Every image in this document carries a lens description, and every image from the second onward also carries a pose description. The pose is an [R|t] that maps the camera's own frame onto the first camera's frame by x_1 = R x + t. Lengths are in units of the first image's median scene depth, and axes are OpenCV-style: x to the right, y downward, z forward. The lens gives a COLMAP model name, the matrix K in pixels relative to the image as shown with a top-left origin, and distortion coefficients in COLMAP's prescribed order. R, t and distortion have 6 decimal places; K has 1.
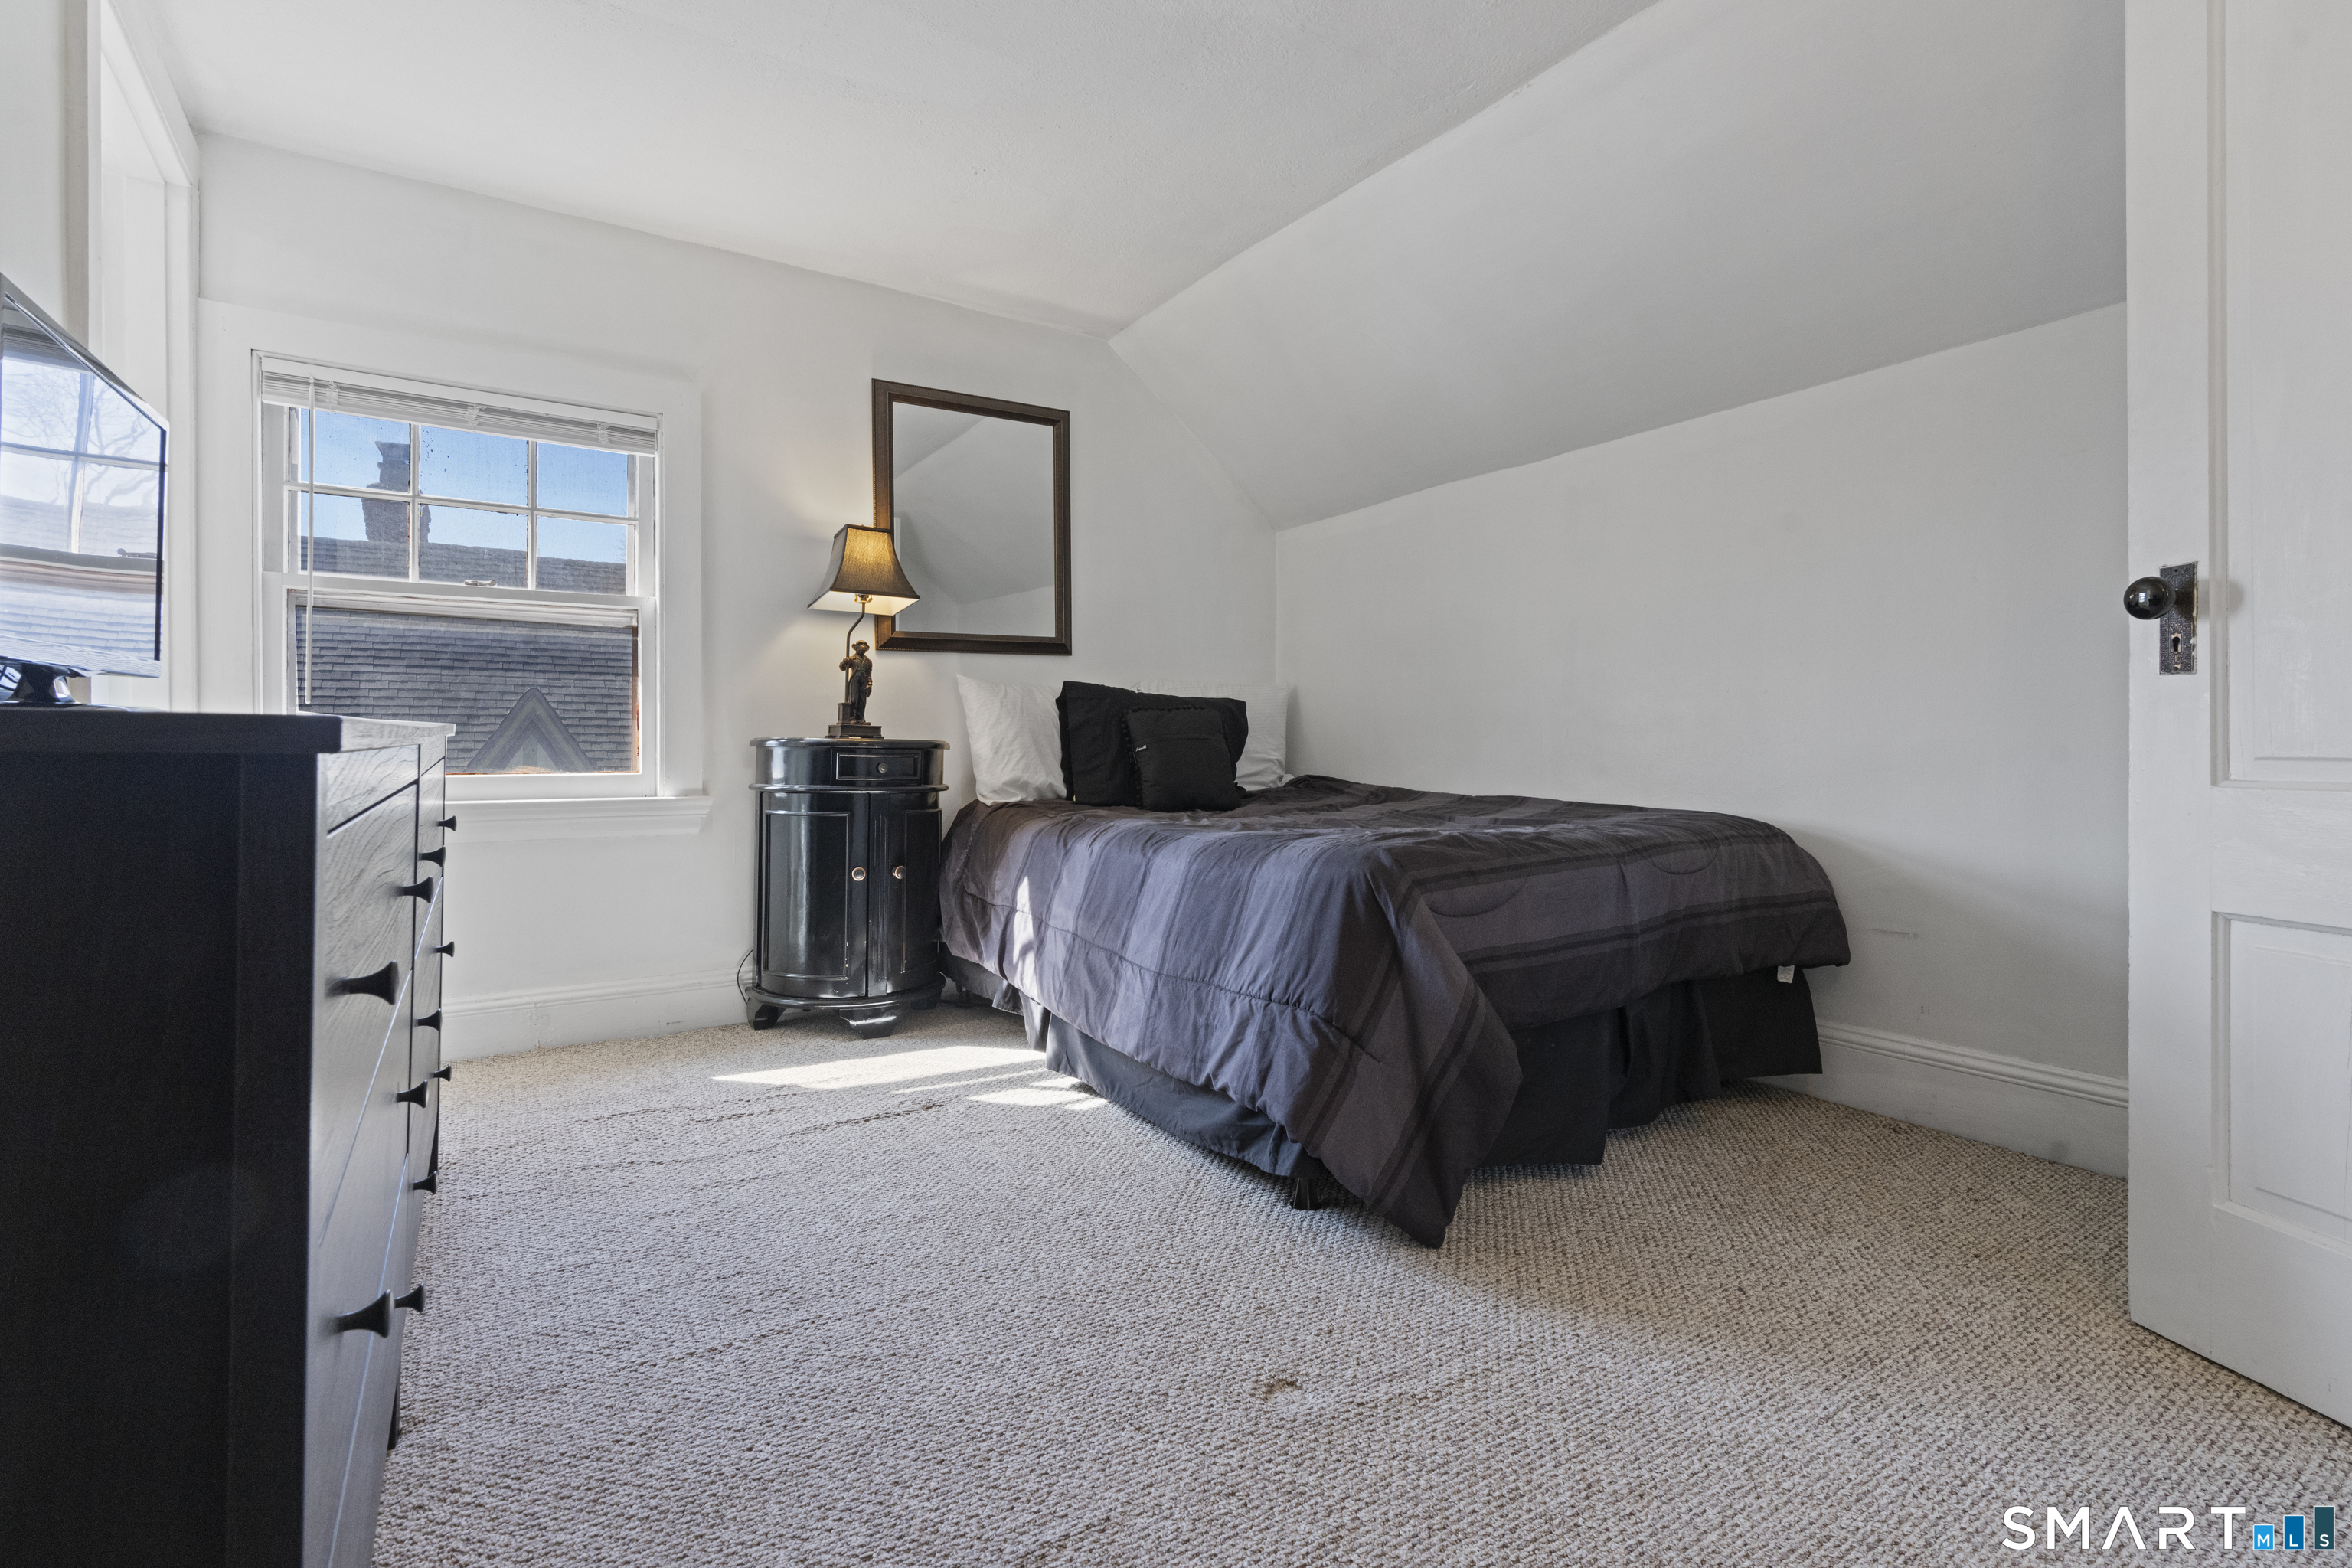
lens RADIAL K [[1068.7, 0, 1169.3], [0, 1068.7, 783.5], [0, 0, 1]] dist [0.001667, 0.001038]
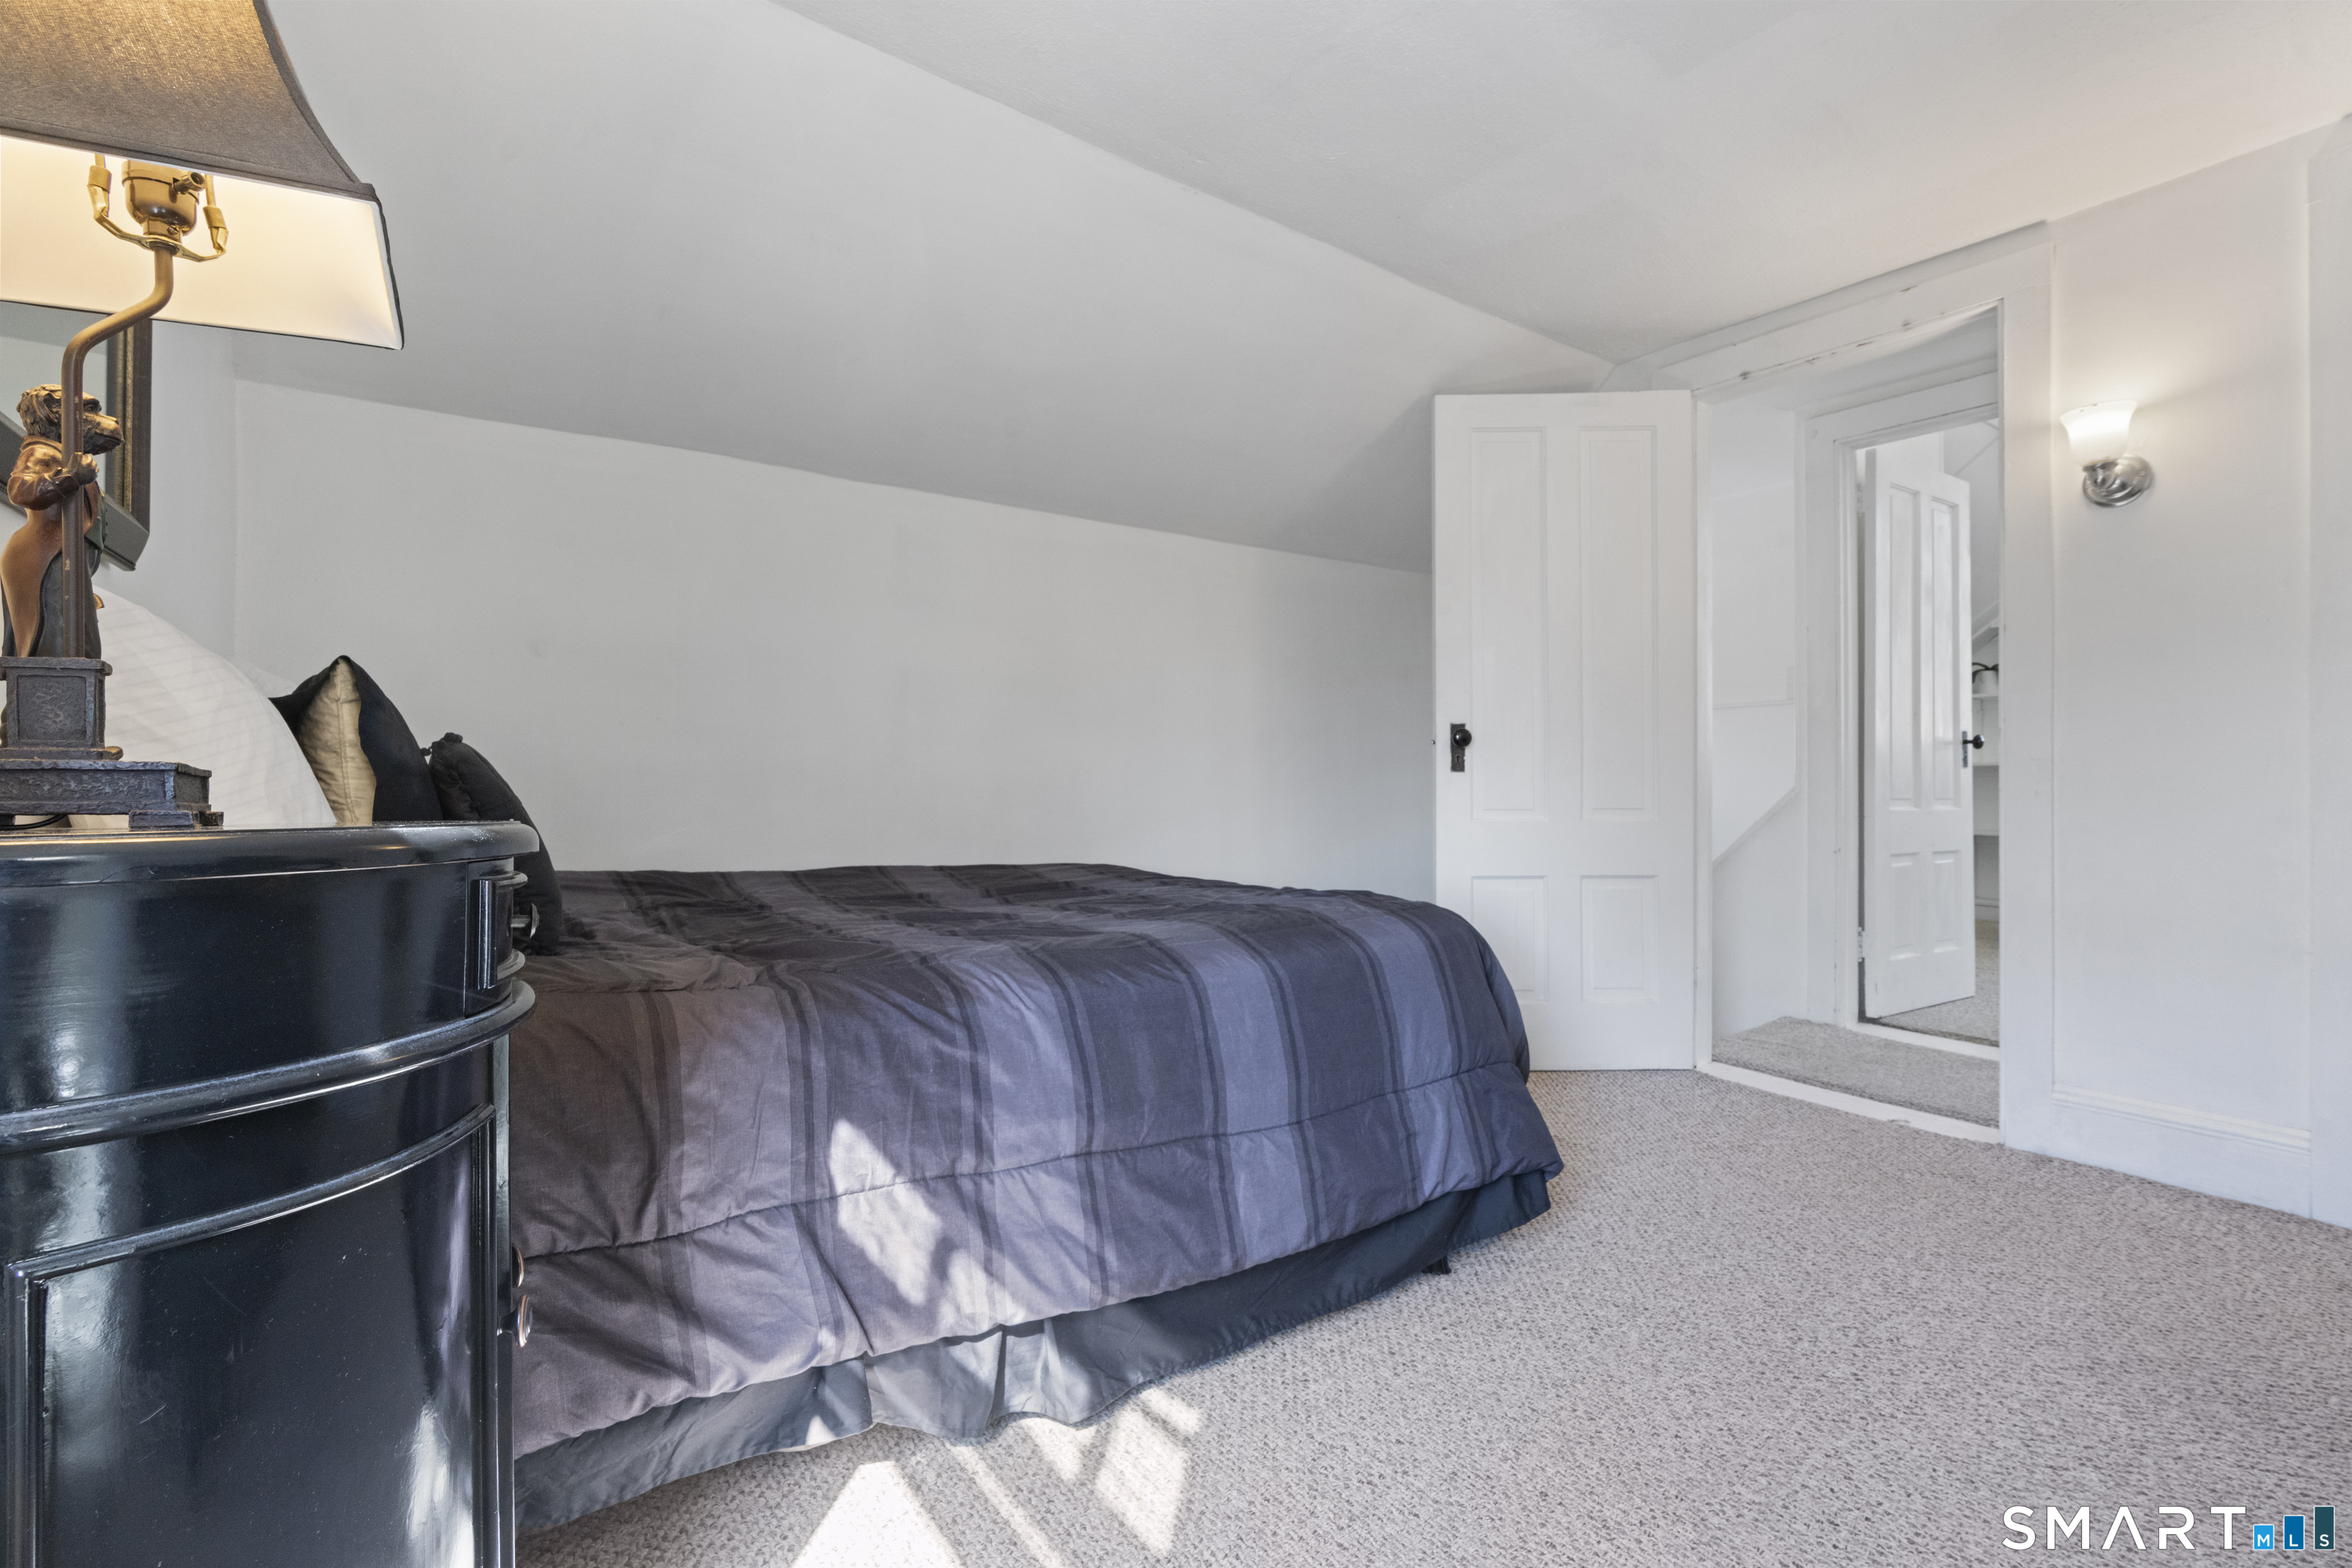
lens RADIAL K [[1051.7, 0, 1146.5], [0, 1051.7, 783.5], [0, 0, 1]] dist [-0.000148, 0.000058]
pose [[-0.041639, 0.006831, 0.999109, -0.671721], [0.024894, 0.999673, -0.005797, -0.053915], [-0.998823, 0.024631, -0.041795, 1.010763]]
